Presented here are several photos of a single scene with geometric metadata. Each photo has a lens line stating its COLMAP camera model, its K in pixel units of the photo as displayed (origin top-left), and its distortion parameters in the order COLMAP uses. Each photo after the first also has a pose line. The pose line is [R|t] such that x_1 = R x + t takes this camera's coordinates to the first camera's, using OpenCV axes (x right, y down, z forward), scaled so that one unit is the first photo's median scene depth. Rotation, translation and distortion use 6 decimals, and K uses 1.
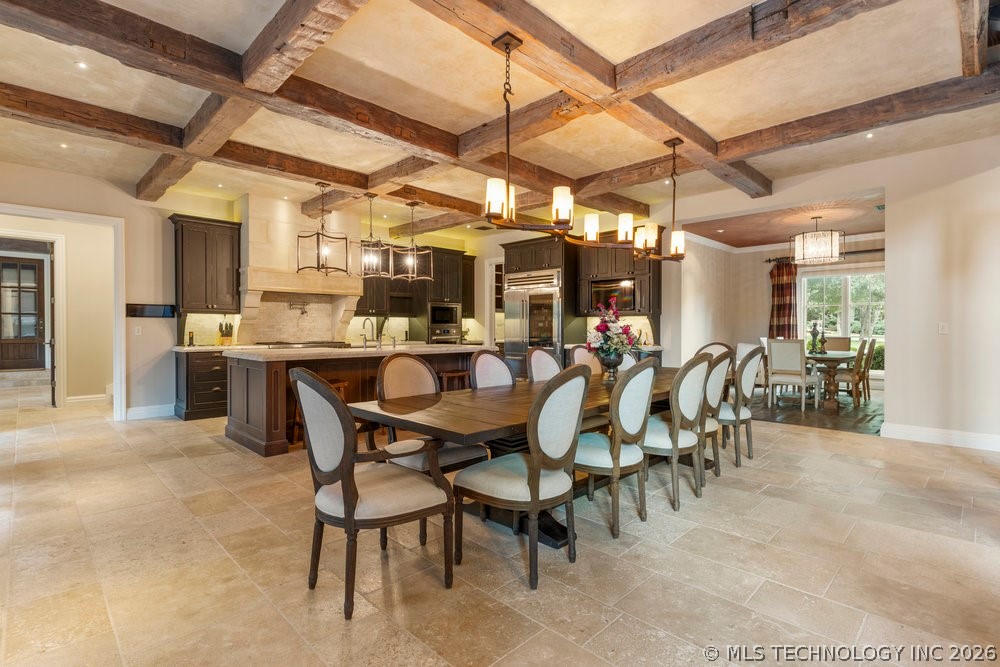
lens RADIAL K [[479.5, 0, 500.8], [0, 479.5, 335.4], [0, 0, 1]] dist [0.002311, 0.000561]
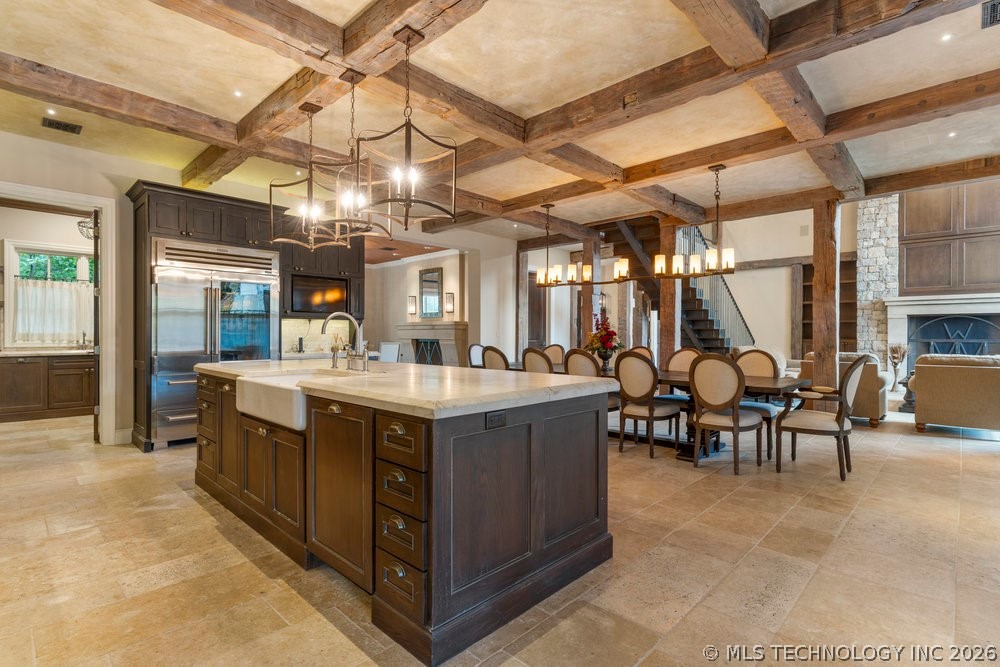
lens RADIAL K [[479.5, 0, 500.8], [0, 479.5, 335.4], [0, 0, 1]] dist [0.002311, 0.000561]
pose [[-0.020845, -0.003371, 0.999777, -0.668887], [0.011942, 0.999922, 0.003621, -0.010184], [-0.999711, 0.012015, -0.020803, 0.716950]]
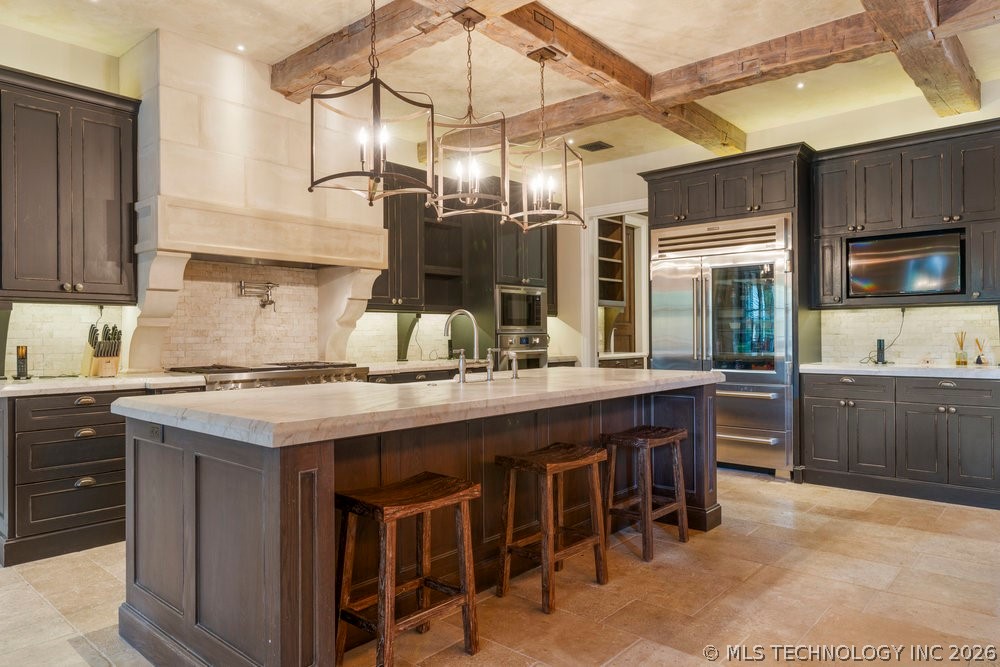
lens RADIAL K [[644.1, 0, 500.3], [0, 644.1, 336.6], [0, 0, 1]] dist [0.002202, 0.001264]
pose [[0.998082, -0.007437, 0.061463, -0.235353], [0.008188, 0.999895, -0.011962, -0.005178], [-0.061368, 0.012442, 0.998038, 0.369389]]
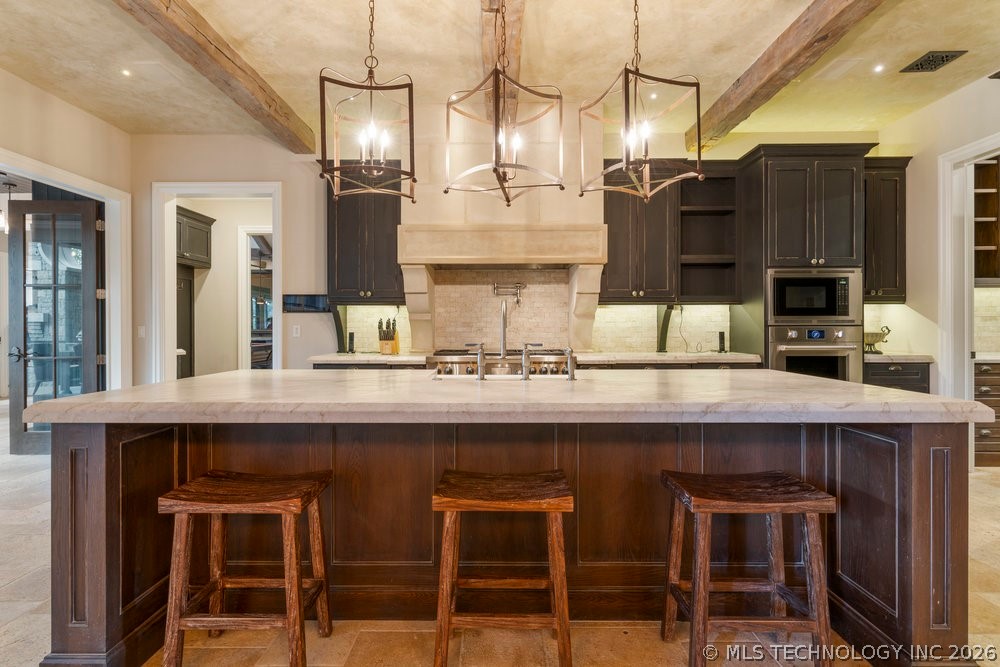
lens RADIAL K [[480.2, 0, 499.2], [0, 480.2, 330.0], [0, 0, 1]] dist [-0.000748, 0.000280]
pose [[0.701541, 0.001743, -0.712627, -0.005567], [-0.008531, 0.999946, -0.005953, -0.008298], [0.712578, 0.010256, 0.701518, 0.620874]]
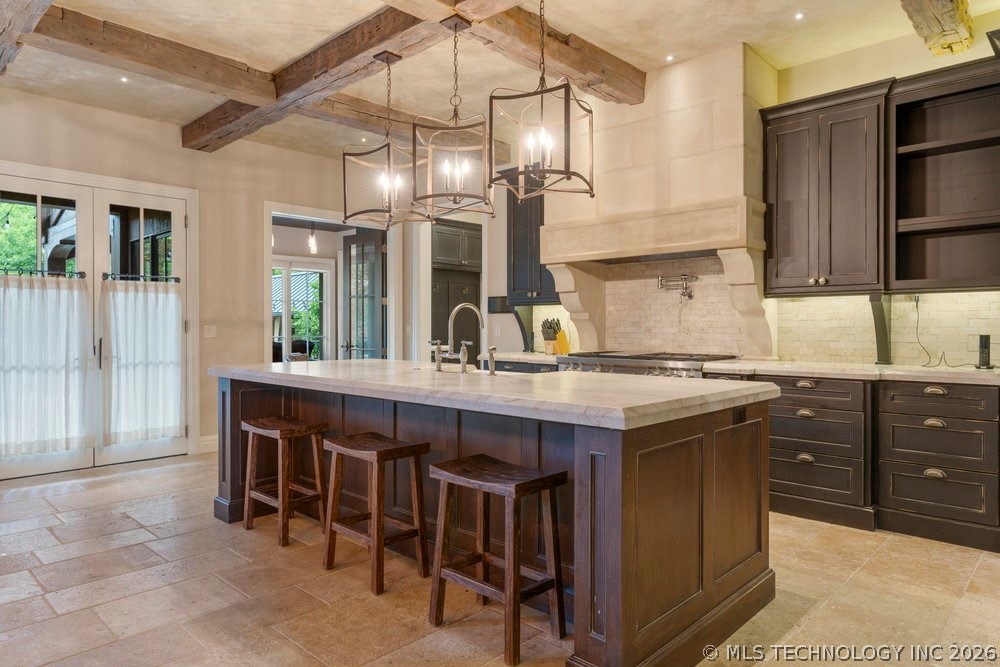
lens RADIAL K [[628.4, 0, 496.3], [0, 628.4, 330.8], [0, 0, 1]] dist [-0.000531, 0.000237]
pose [[0.017659, 0.005638, -0.999828, 0.255891], [-0.014219, 0.999884, 0.005387, -0.012700], [0.999743, 0.014121, 0.017737, 0.865414]]
